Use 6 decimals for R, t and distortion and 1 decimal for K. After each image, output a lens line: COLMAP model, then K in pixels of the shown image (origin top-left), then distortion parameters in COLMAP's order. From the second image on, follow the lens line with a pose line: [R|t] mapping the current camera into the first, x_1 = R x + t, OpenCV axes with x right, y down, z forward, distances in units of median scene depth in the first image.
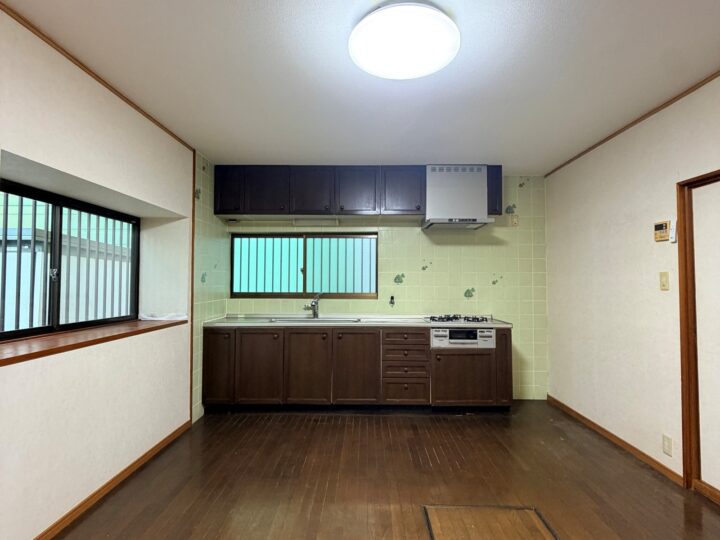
lens RADIAL K [[387.5, 0, 360.0], [0, 387.5, 270.0], [0, 0, 1]] dist [0.003714, -0.000606]
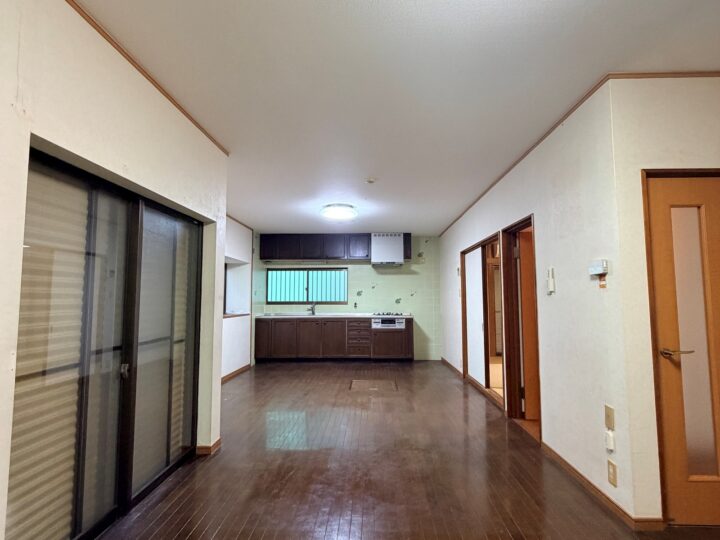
lens RADIAL K [[387.5, 0, 360.0], [0, 387.5, 270.0], [0, 0, 1]] dist [0.003714, -0.000606]
pose [[0.999814, -0.006117, -0.018294, 0.142697], [0.005259, 0.998901, -0.046582, -0.001820], [0.018558, 0.046477, 0.998747, -0.847554]]
